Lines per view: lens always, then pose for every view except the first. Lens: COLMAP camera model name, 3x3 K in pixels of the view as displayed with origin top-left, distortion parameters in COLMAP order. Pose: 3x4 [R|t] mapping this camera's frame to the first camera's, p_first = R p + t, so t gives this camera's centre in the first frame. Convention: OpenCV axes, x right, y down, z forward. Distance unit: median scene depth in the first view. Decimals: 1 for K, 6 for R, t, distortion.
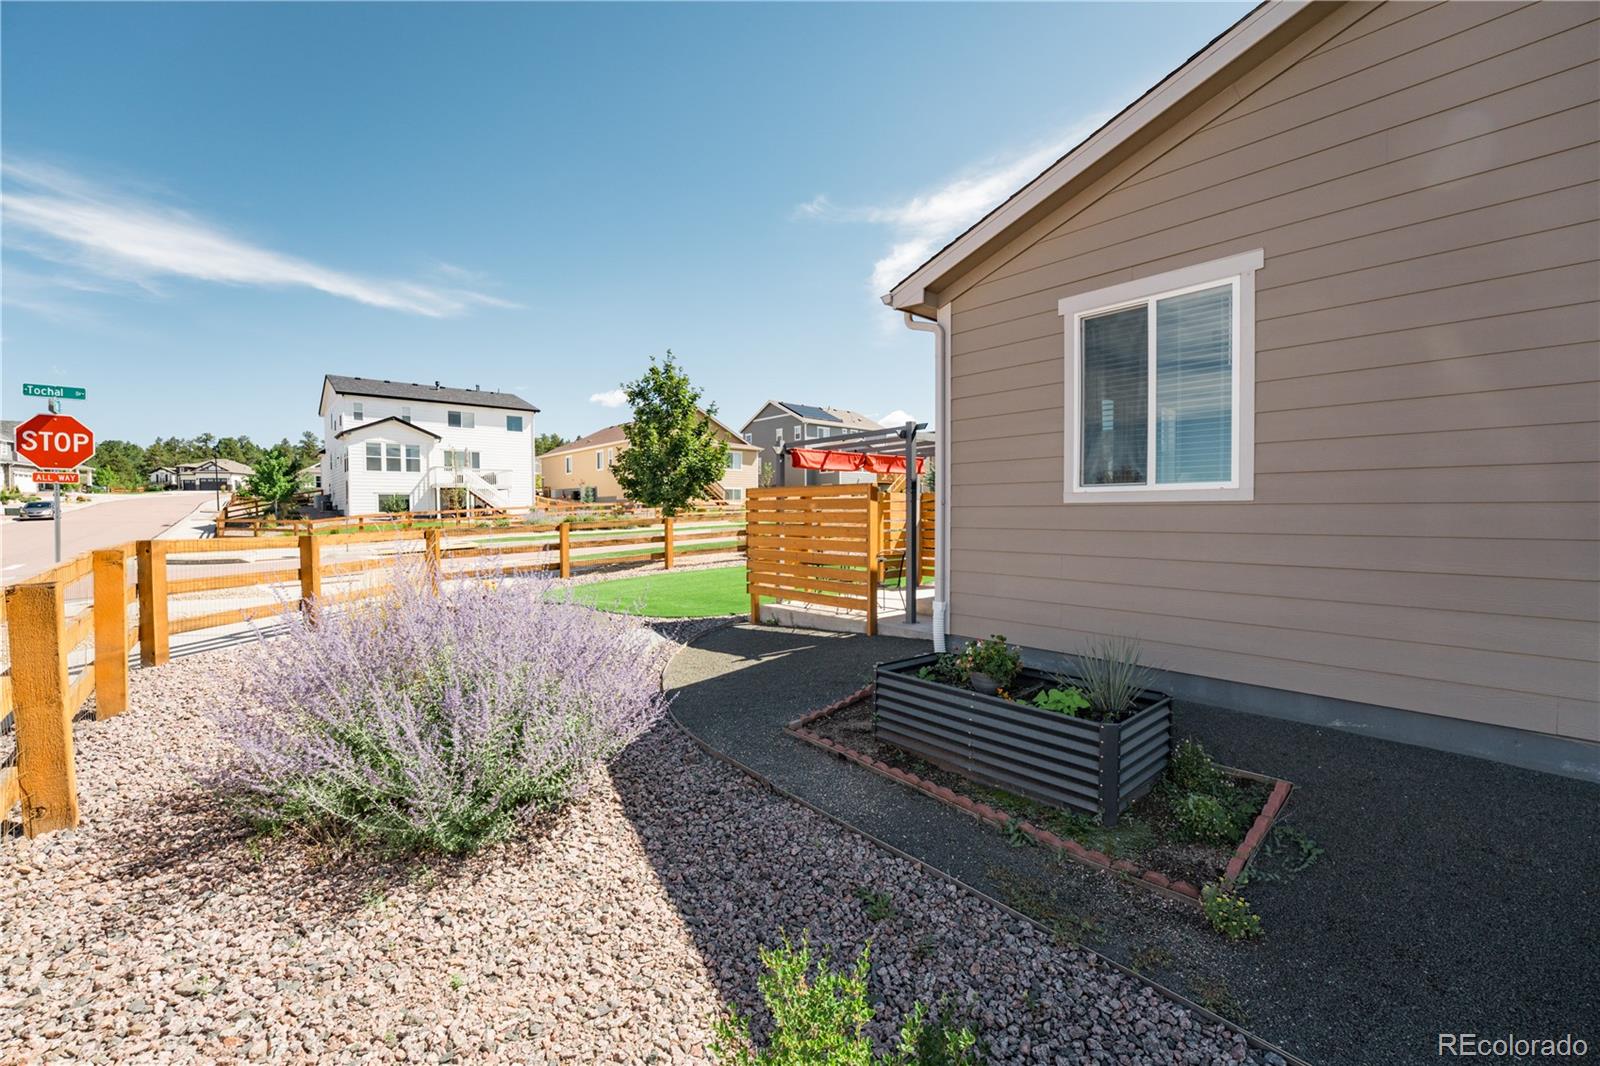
lens RADIAL K [[639.2, 0, 789.2], [0, 639.2, 530.1], [0, 0, 1]] dist [0.001089, -0.000050]
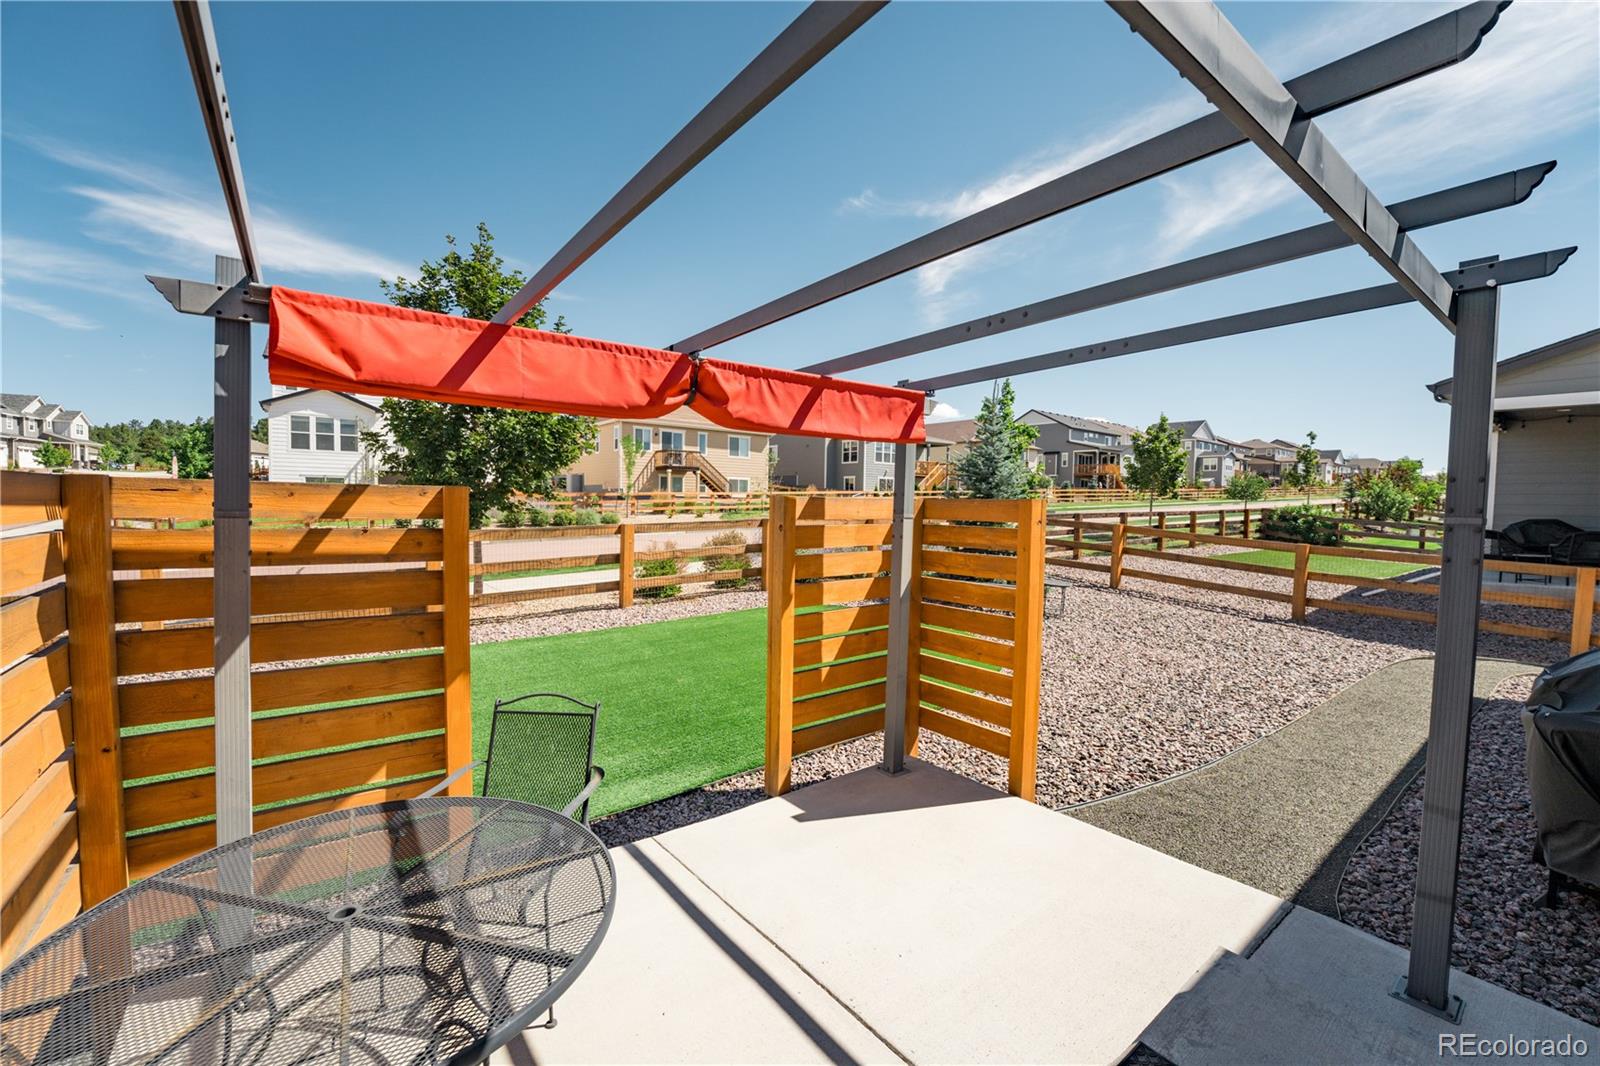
lens RADIAL K [[639.2, 0, 789.2], [0, 639.2, 530.1], [0, 0, 1]] dist [0.001089, -0.000050]
pose [[0.997903, 0.025077, -0.059680, 0.046832], [-0.024275, 0.999605, 0.014132, -0.013314], [0.060011, -0.012654, 0.998118, 0.193564]]
